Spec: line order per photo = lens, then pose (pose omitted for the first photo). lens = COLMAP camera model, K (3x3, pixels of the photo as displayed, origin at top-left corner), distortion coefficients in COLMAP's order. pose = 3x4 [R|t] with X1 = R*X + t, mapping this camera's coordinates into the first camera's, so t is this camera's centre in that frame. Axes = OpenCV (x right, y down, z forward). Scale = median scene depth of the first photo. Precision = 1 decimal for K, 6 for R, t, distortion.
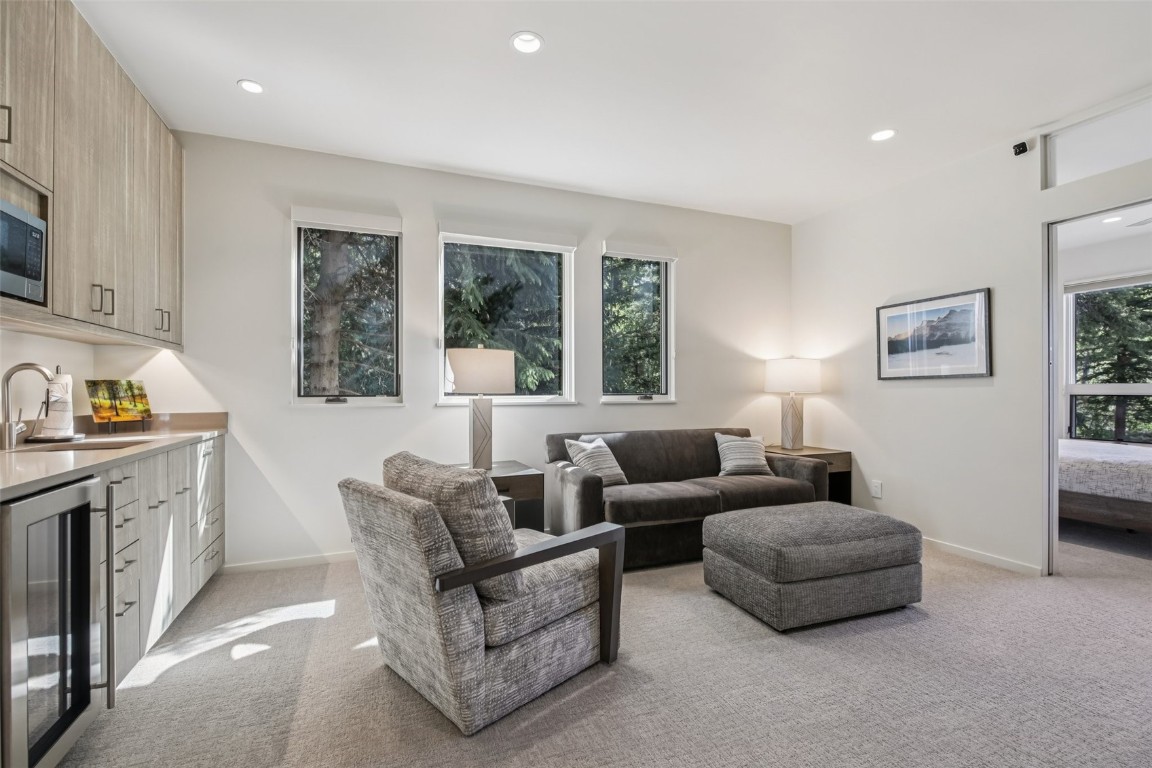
lens RADIAL K [[505.9, 0, 568.6], [0, 505.9, 388.0], [0, 0, 1]] dist [-0.002075, -0.000620]
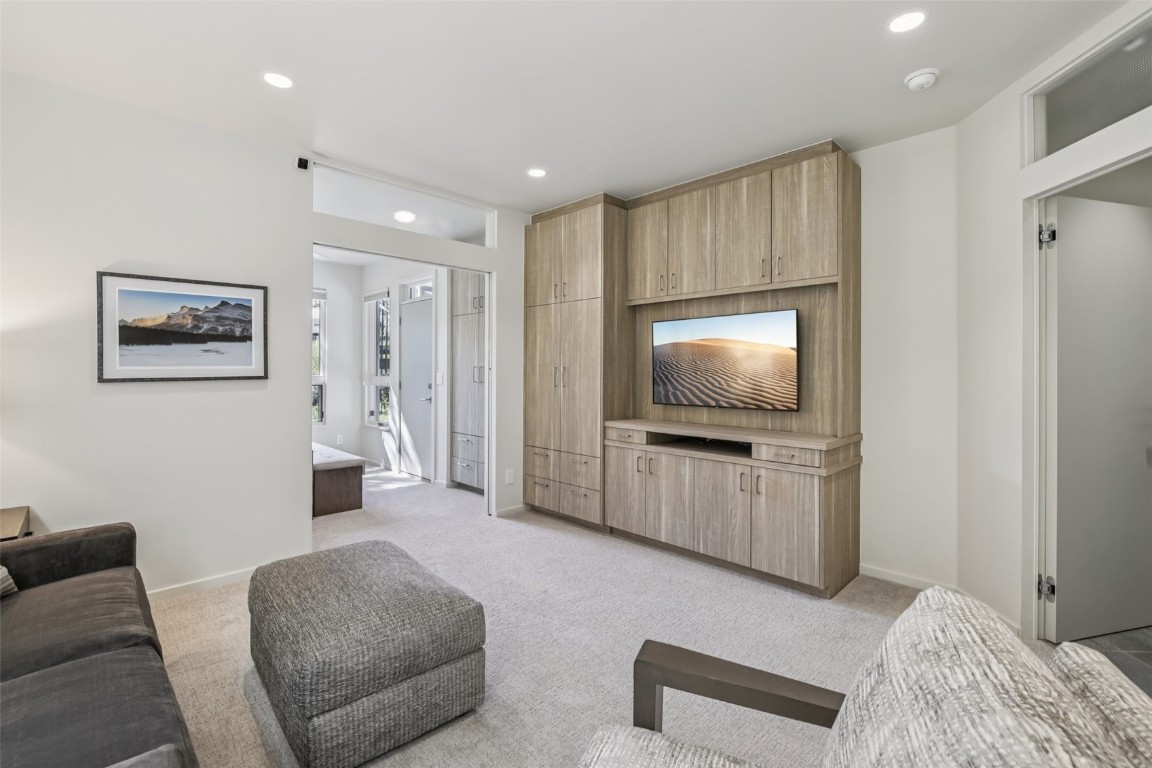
lens RADIAL K [[502.3, 0, 572.4], [0, 502.3, 381.0], [0, 0, 1]] dist [-0.004900, -0.001175]
pose [[-0.390019, -0.018481, 0.920621, -0.247142], [-0.006030, 0.999828, 0.017517, -0.036837], [-0.920787, 0.001281, -0.390063, 0.772144]]
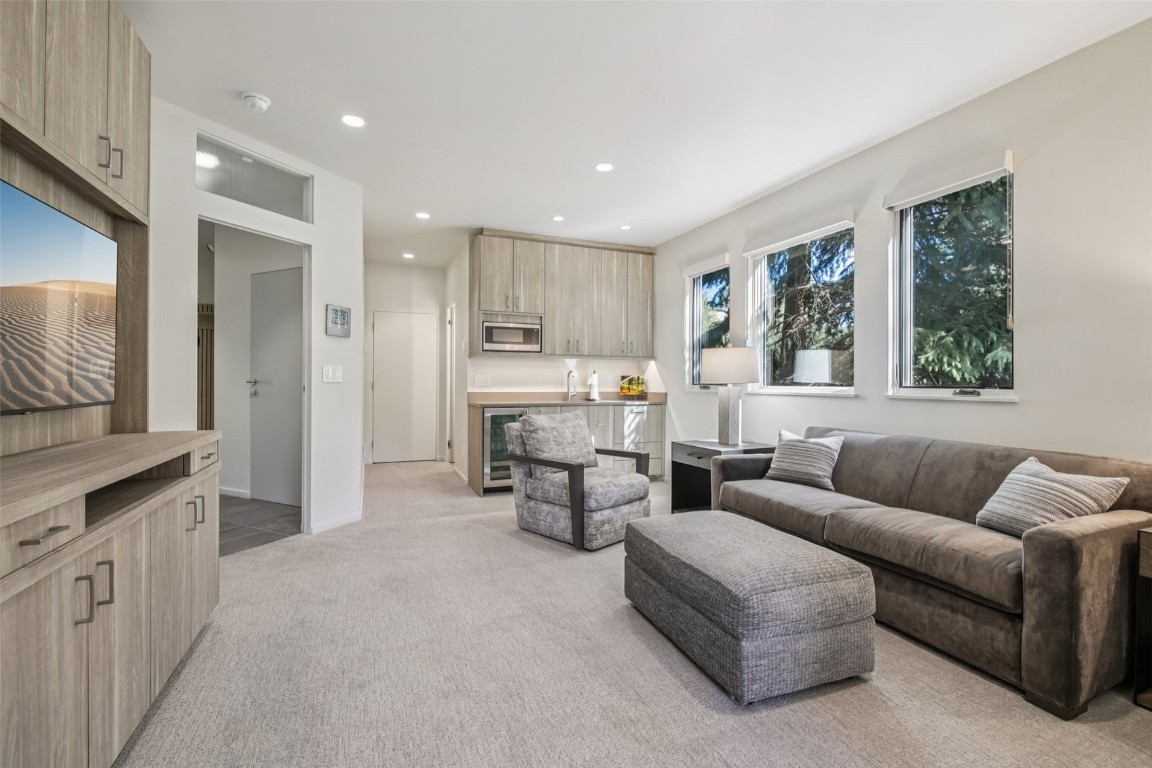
lens RADIAL K [[502.3, 0, 572.4], [0, 502.3, 381.0], [0, 0, 1]] dist [-0.004900, -0.001175]
pose [[0.009229, 0.000135, -0.999957, 0.985191], [-0.002386, 0.999997, 0.000113, 0.005666], [0.999955, 0.002385, 0.009229, 0.568888]]
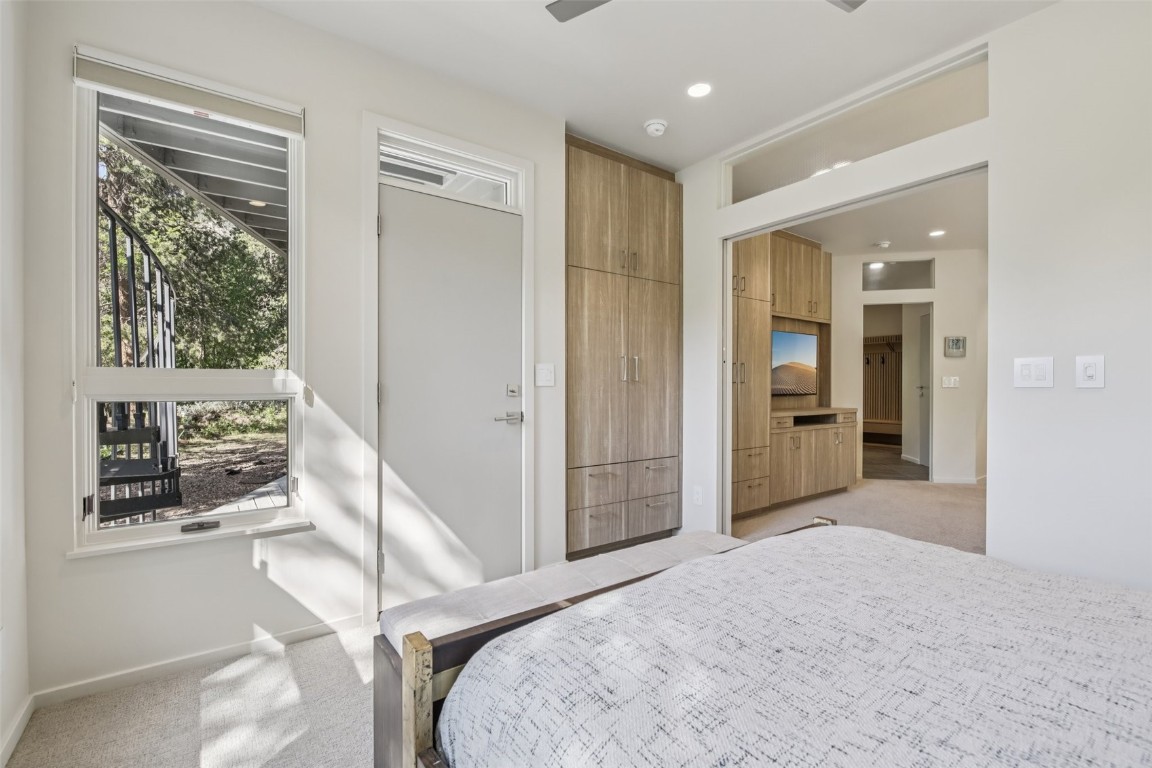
lens RADIAL K [[505.9, 0, 568.6], [0, 505.9, 388.0], [0, 0, 1]] dist [-0.002075, -0.000620]
pose [[-0.970418, 0.001830, -0.241422, 1.517469], [0.000628, 0.999987, 0.005059, 0.002920], [0.241428, 0.004757, -0.970407, 1.364202]]
